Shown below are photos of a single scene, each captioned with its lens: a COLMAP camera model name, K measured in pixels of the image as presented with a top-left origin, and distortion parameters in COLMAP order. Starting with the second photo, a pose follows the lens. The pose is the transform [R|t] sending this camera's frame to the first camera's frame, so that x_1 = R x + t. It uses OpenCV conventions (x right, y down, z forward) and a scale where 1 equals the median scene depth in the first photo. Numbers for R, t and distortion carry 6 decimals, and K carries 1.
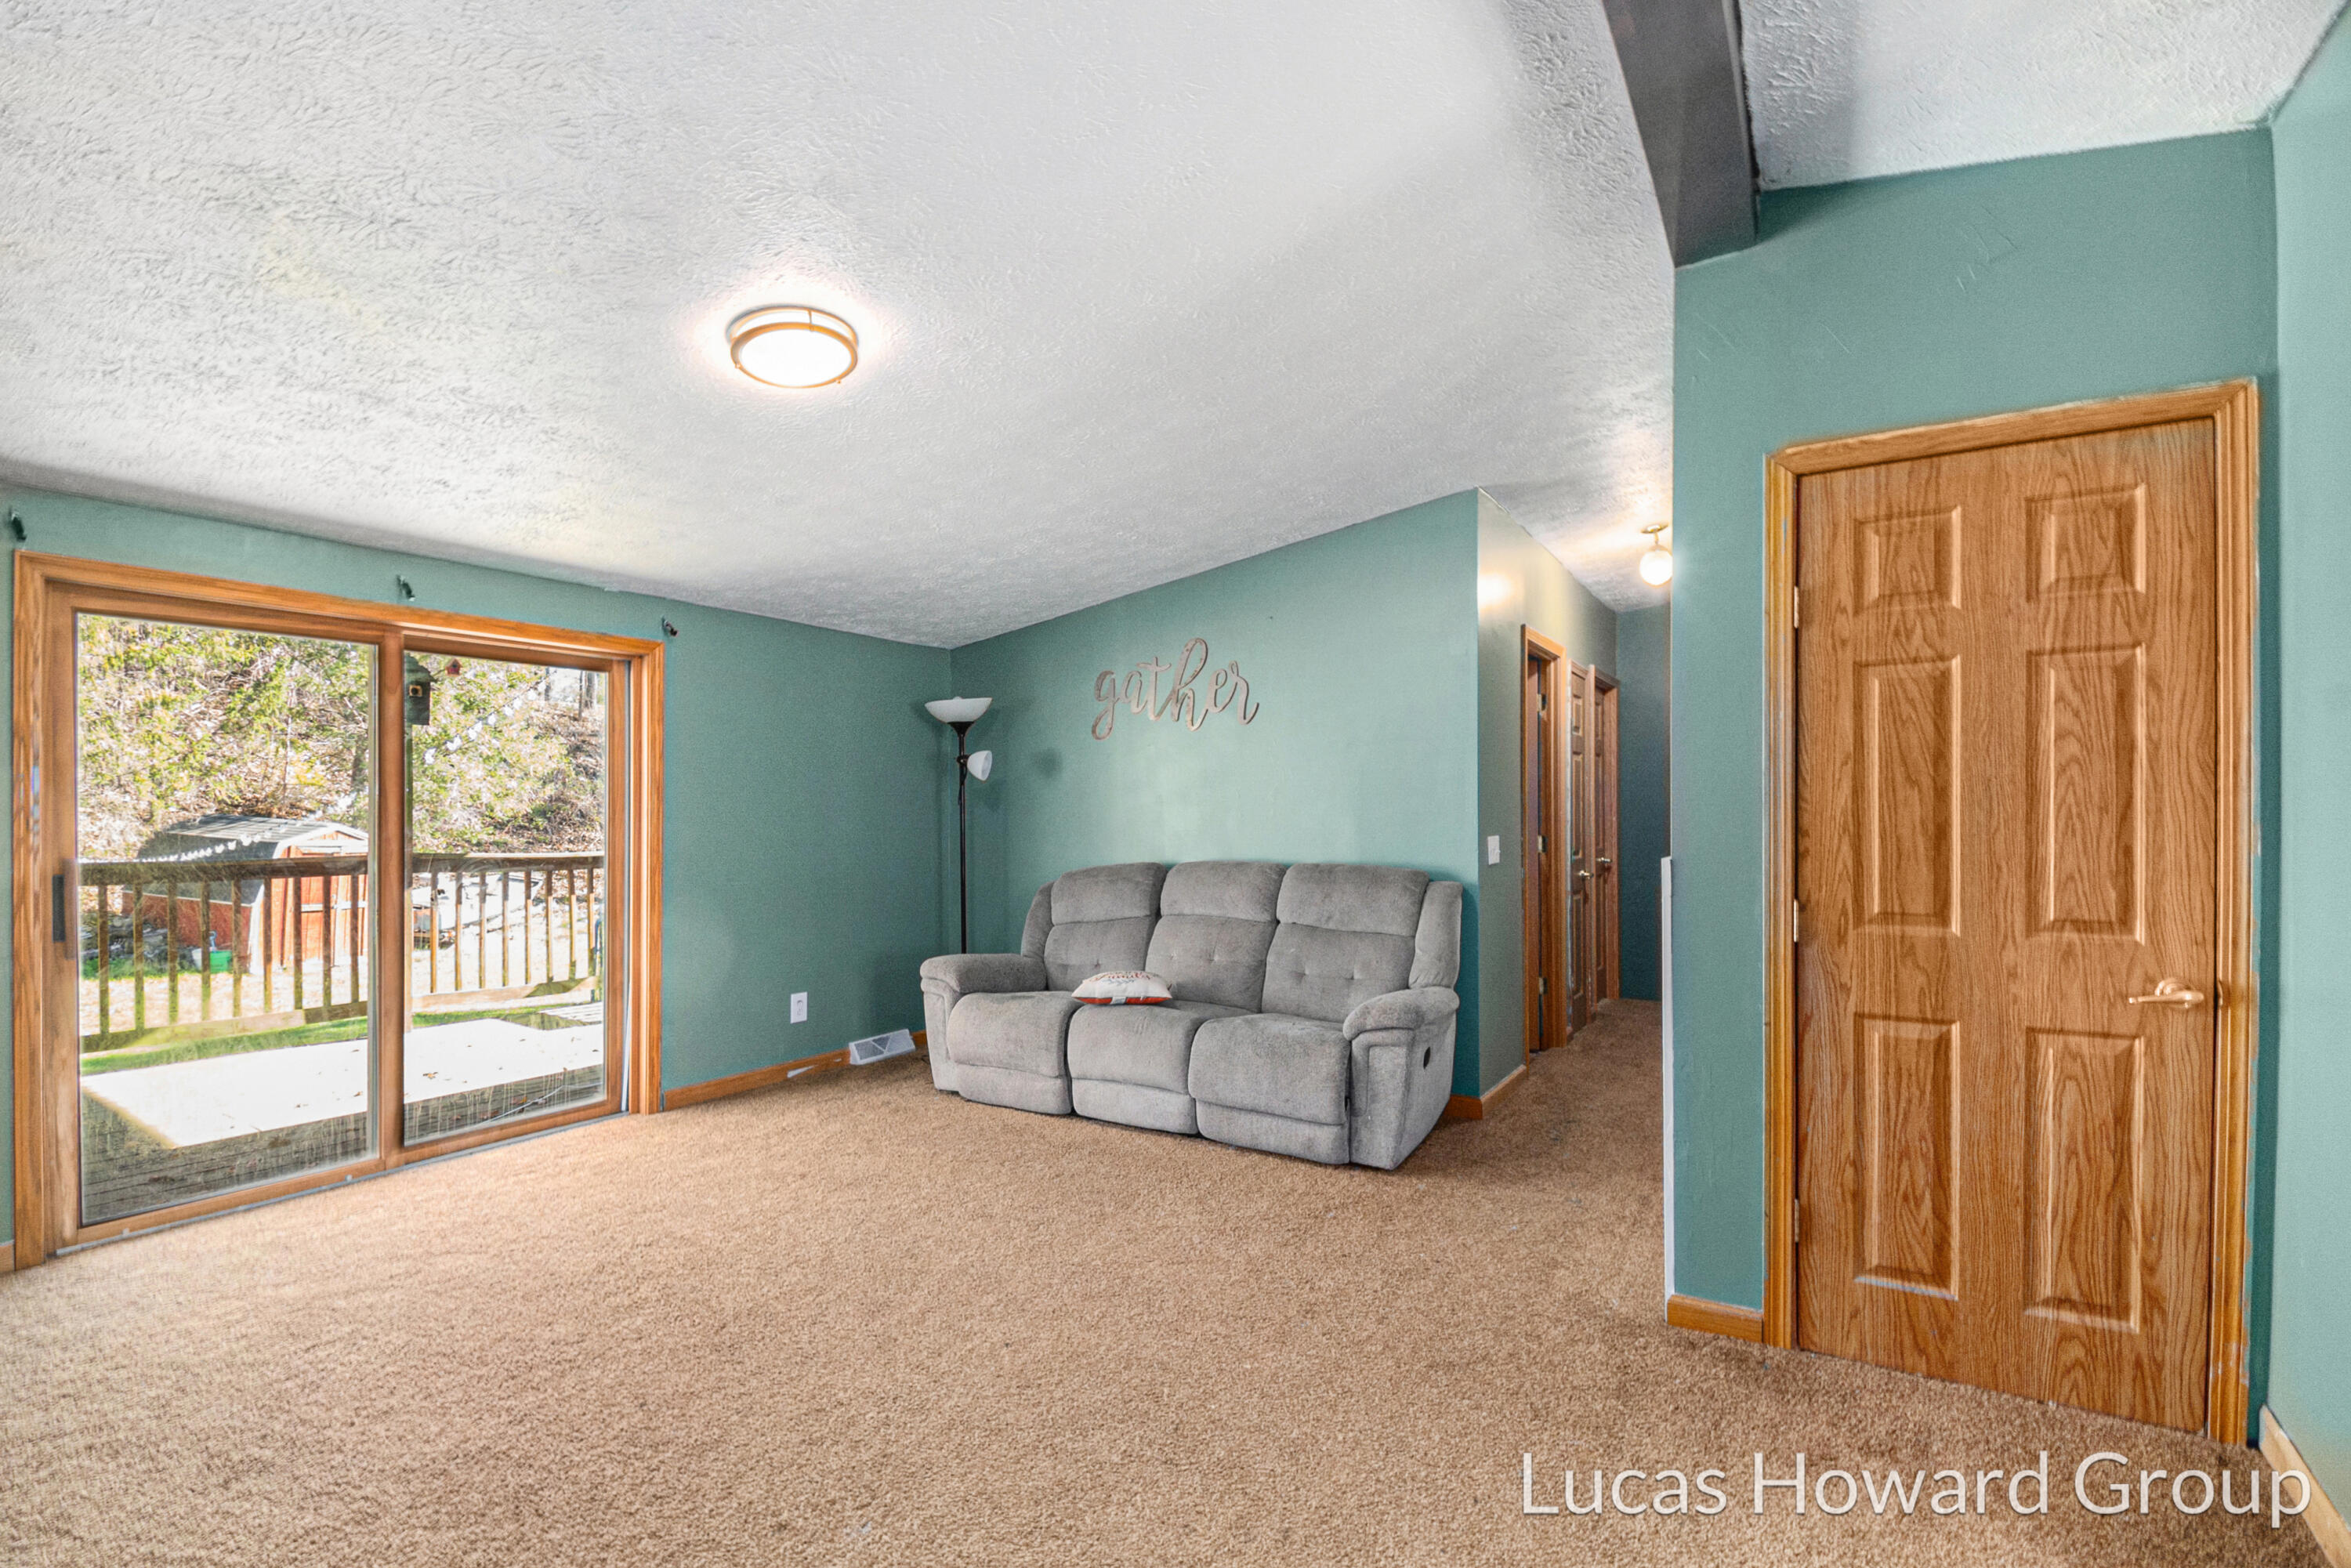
lens RADIAL K [[1056.7, 0, 1166.6], [0, 1056.7, 817.2], [0, 0, 1]] dist [-0.014381, -0.003513]
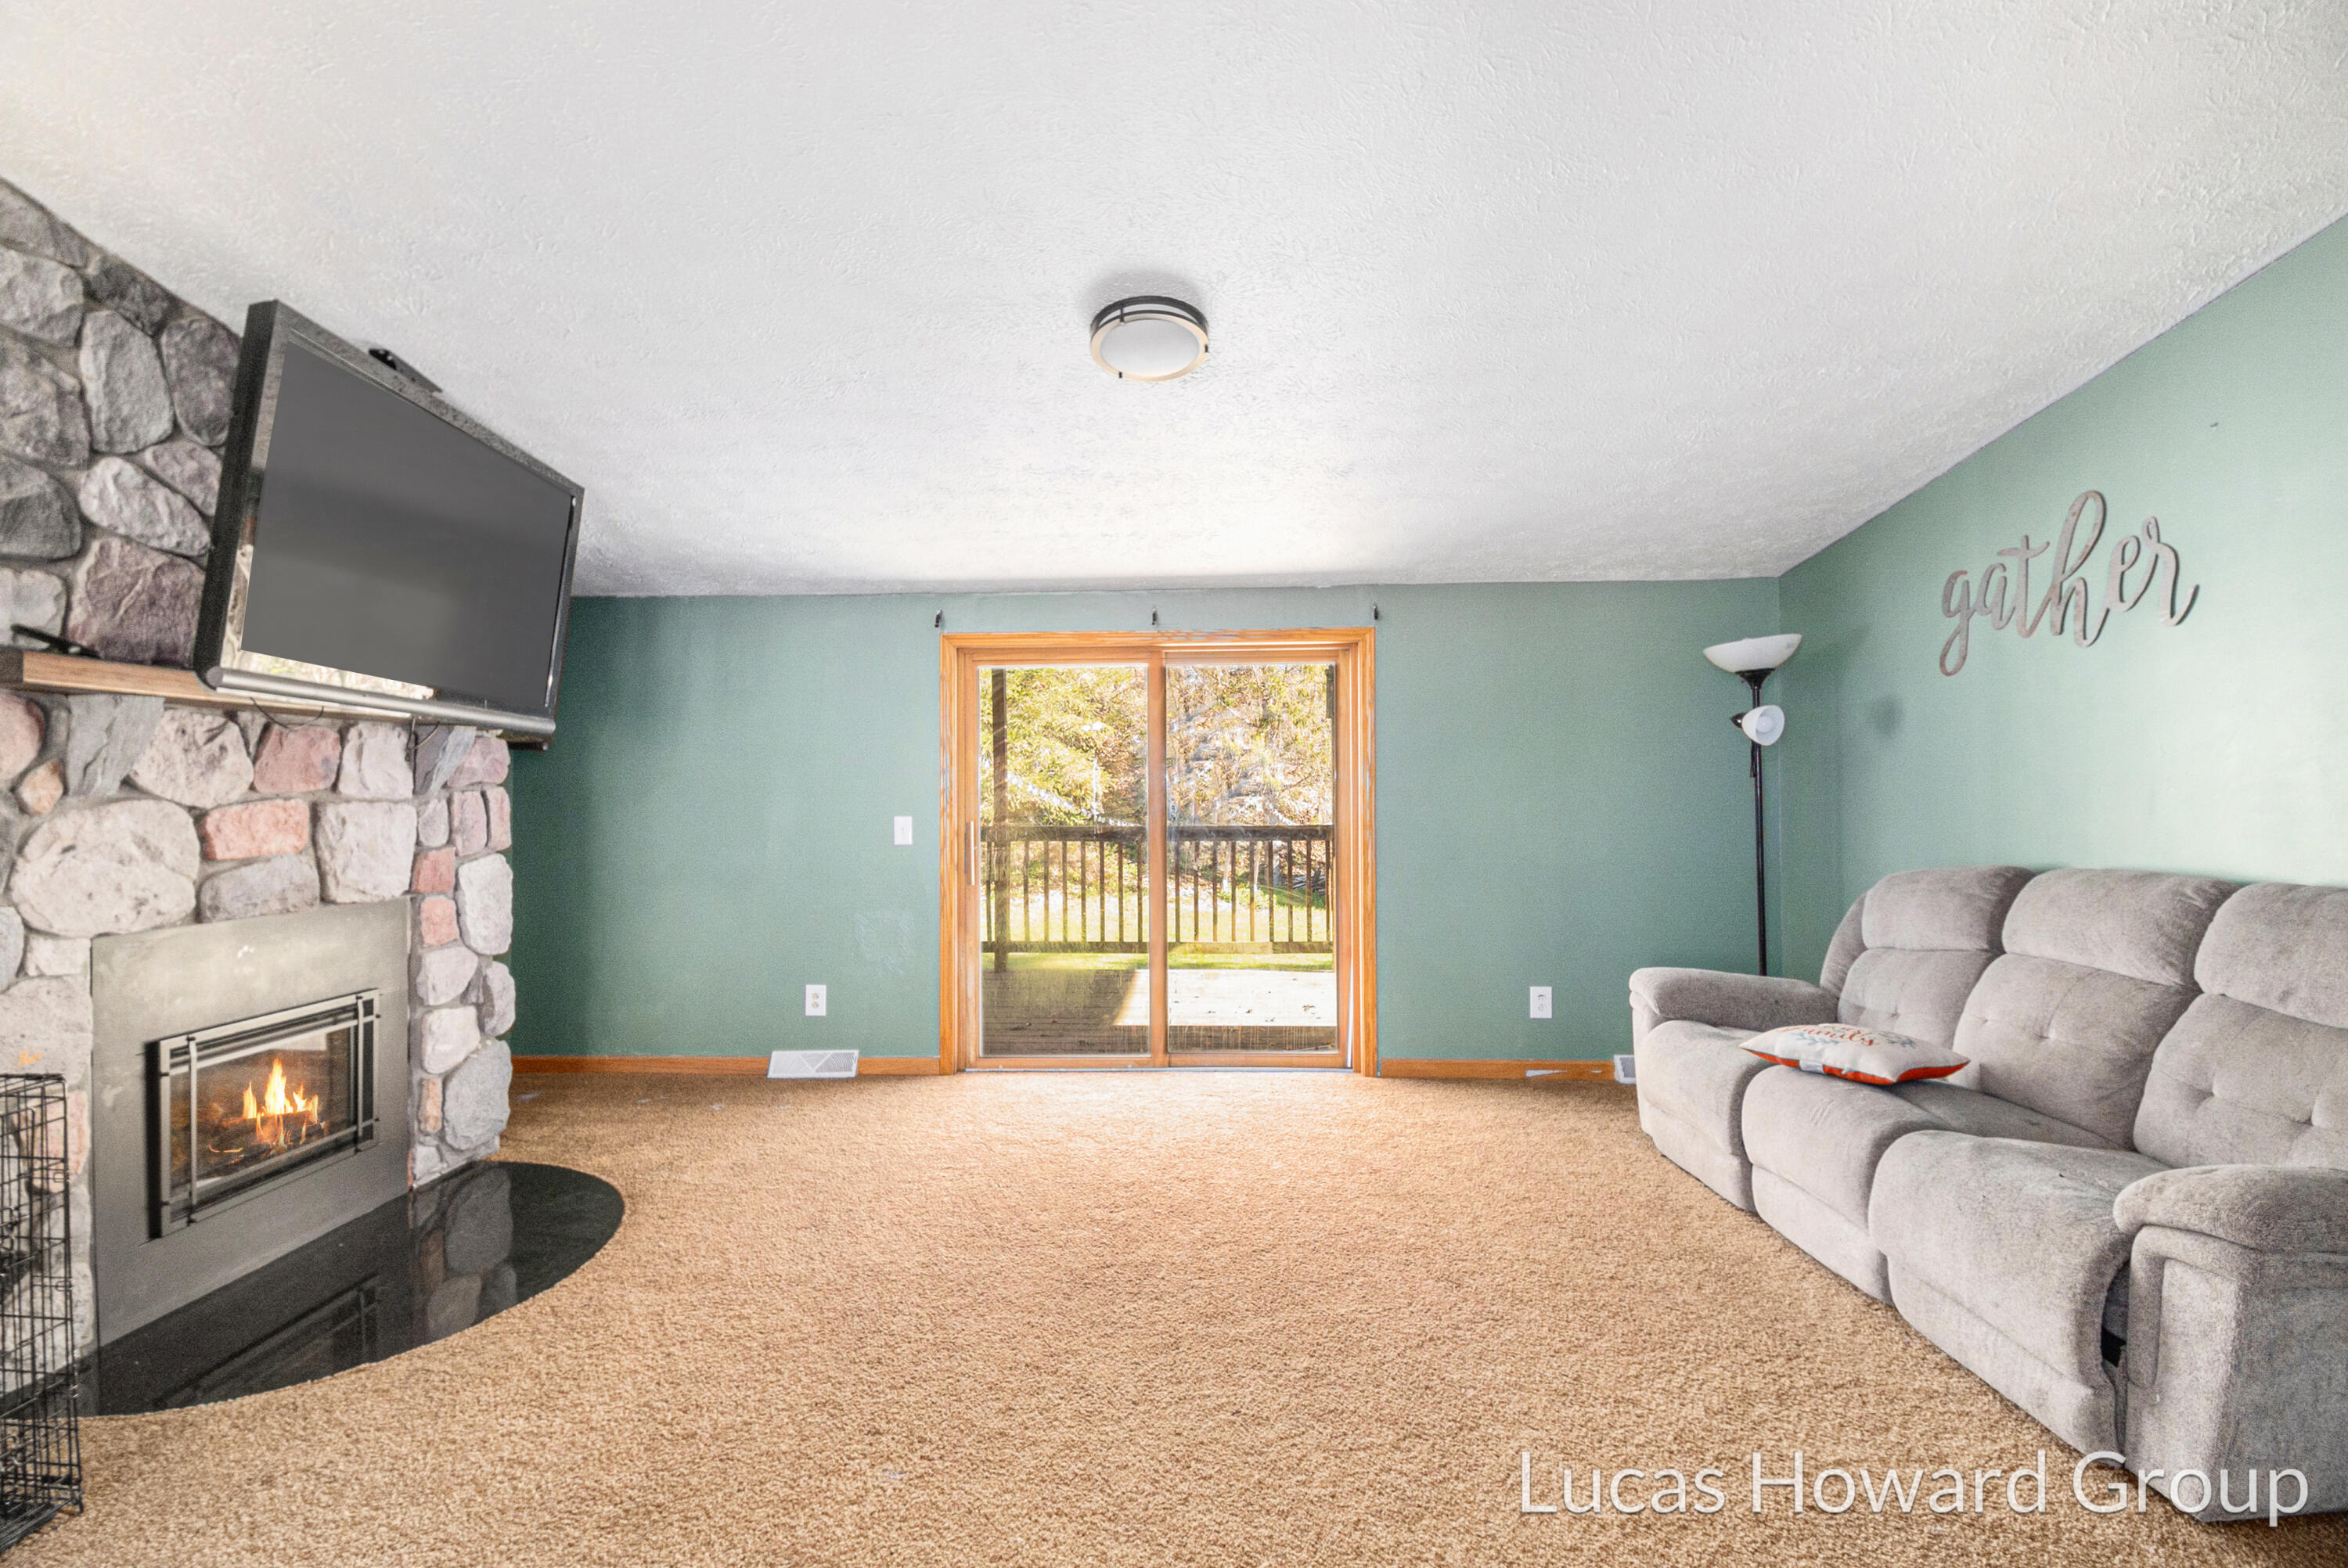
lens RADIAL K [[1050.7, 0, 1158.7], [0, 1050.7, 789.5], [0, 0, 1]] dist [-0.005193, -0.005601]
pose [[0.495814, -0.004977, -0.868415, 0.334892], [0.003236, 0.999987, -0.003883, -0.001976], [0.868423, -0.000885, 0.495824, 0.312473]]
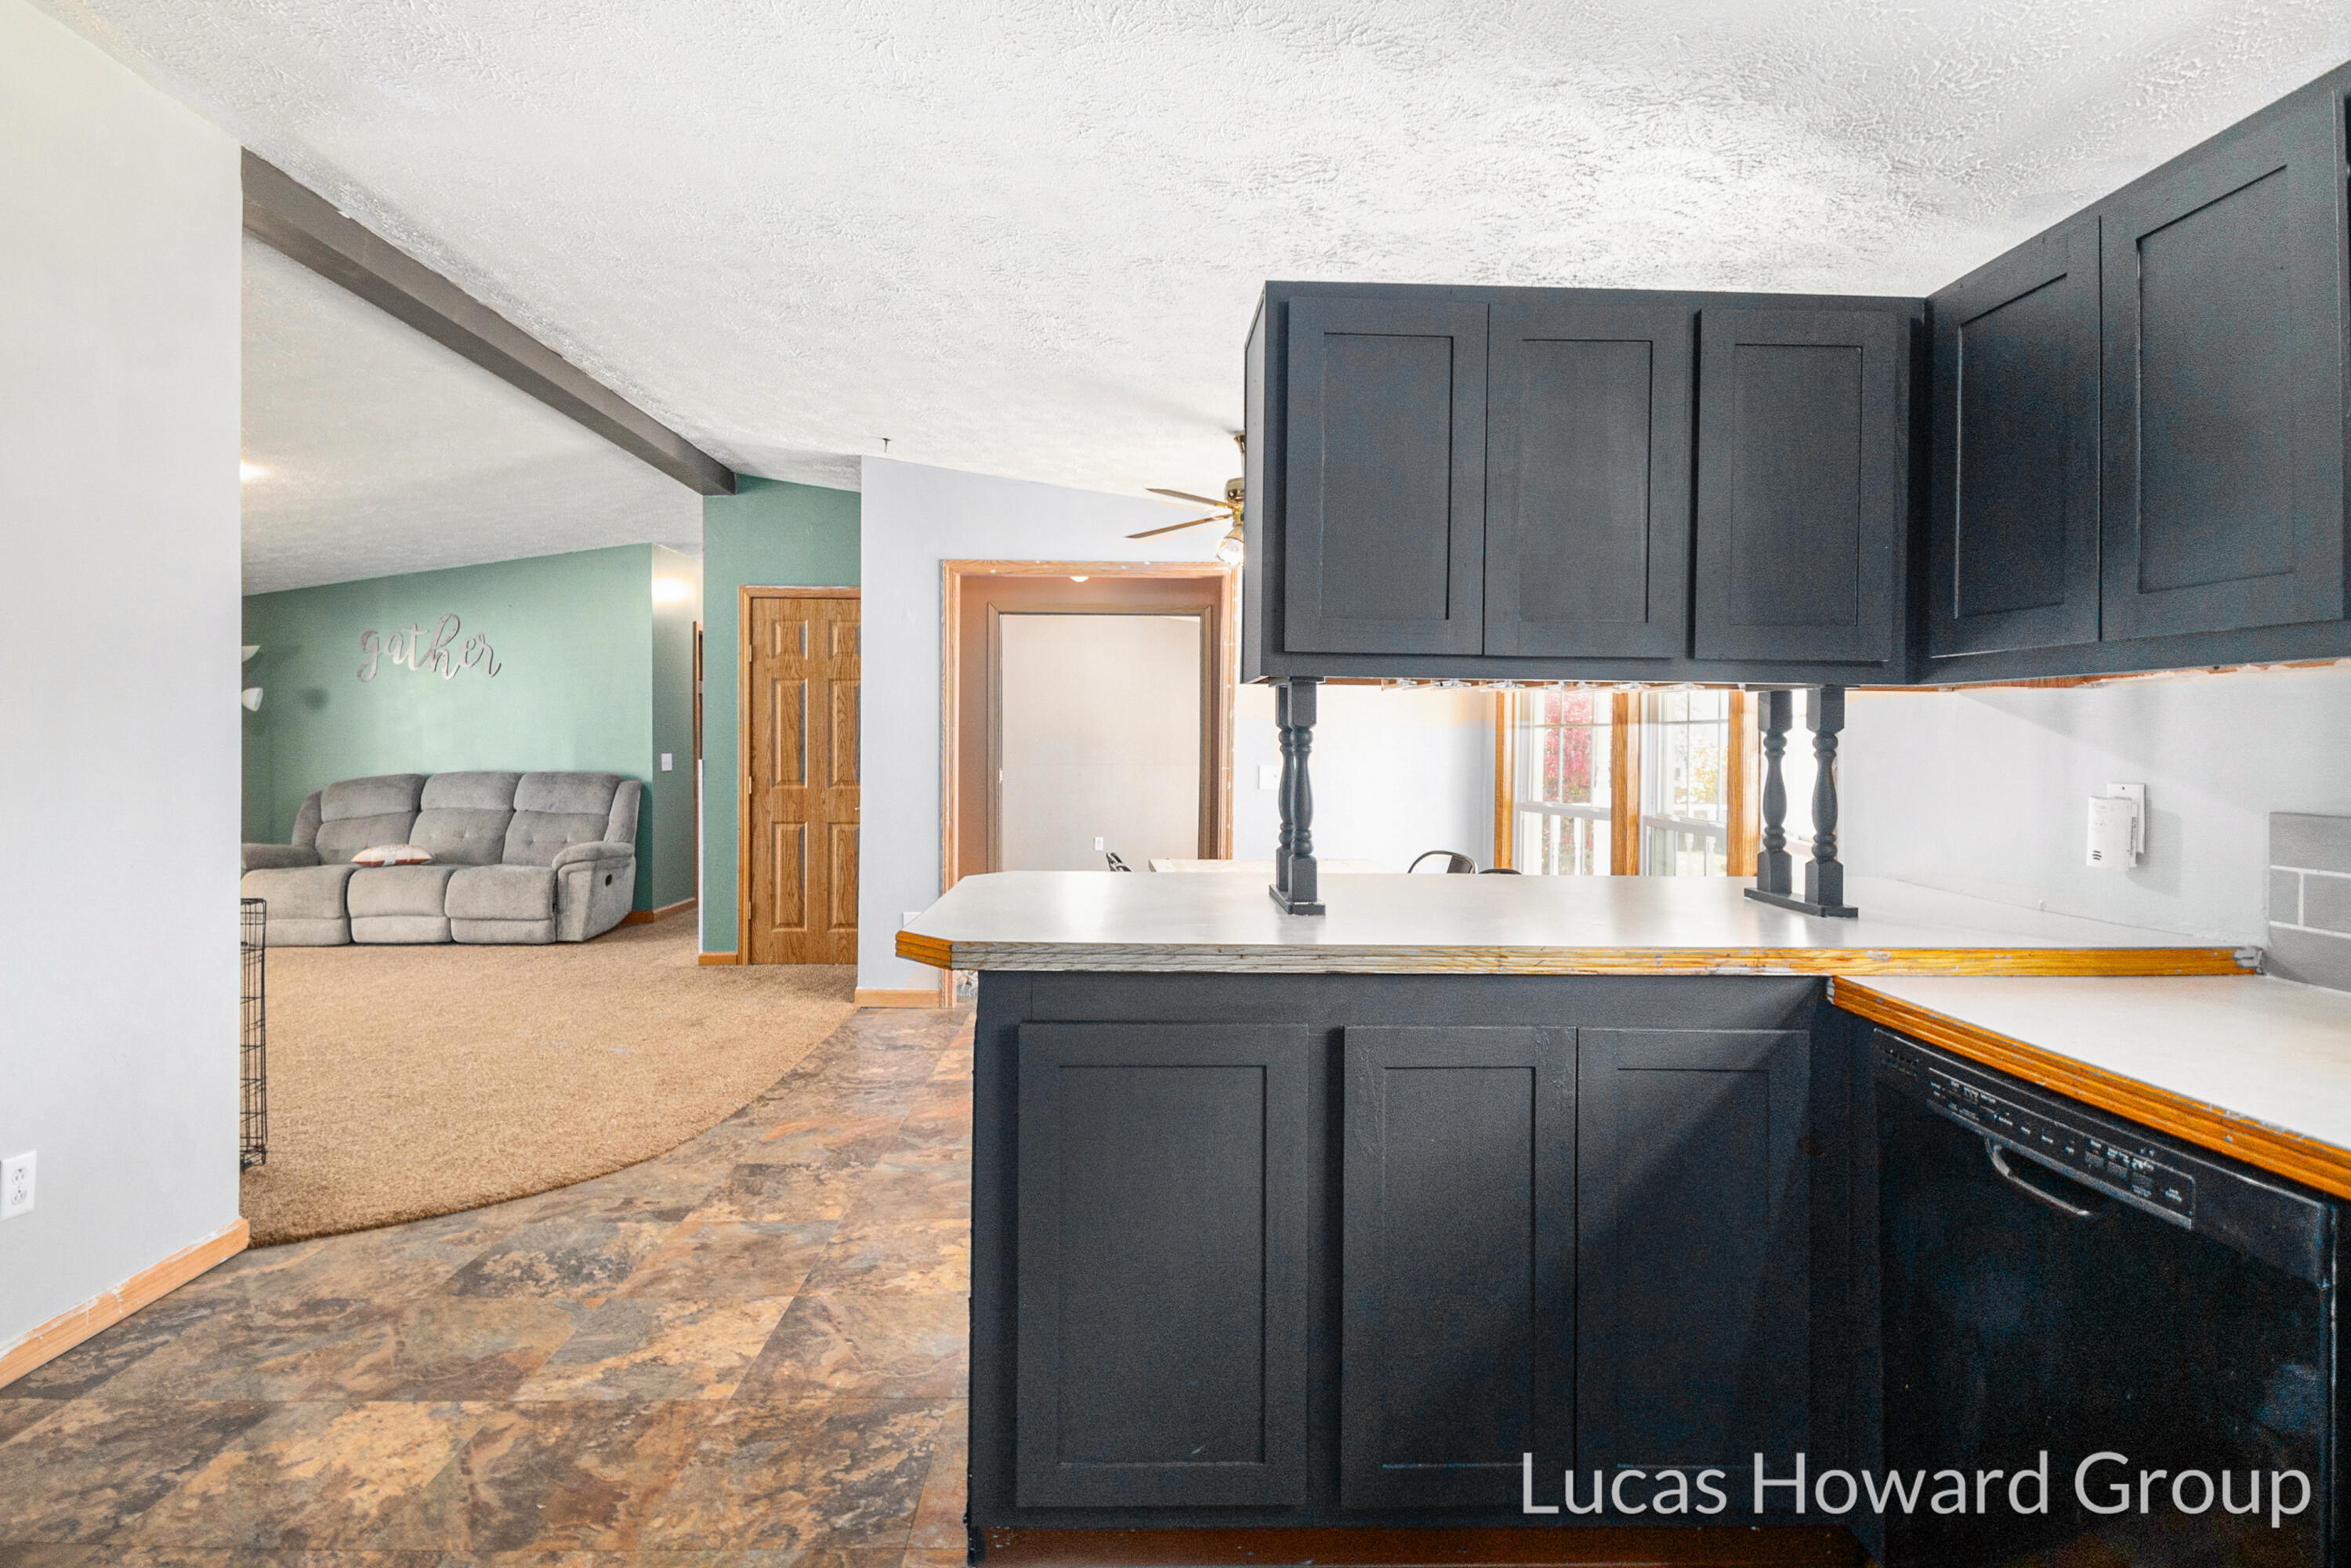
lens RADIAL K [[1166.7, 0, 1208.5], [0, 1166.7, 756.2], [0, 0, 1]] dist [-0.005994, -0.003789]
pose [[0.822123, -0.000818, 0.569309, -0.029384], [-0.004070, 0.999965, 0.007313, 0.005791], [-0.569295, -0.008329, 0.822091, -1.035939]]
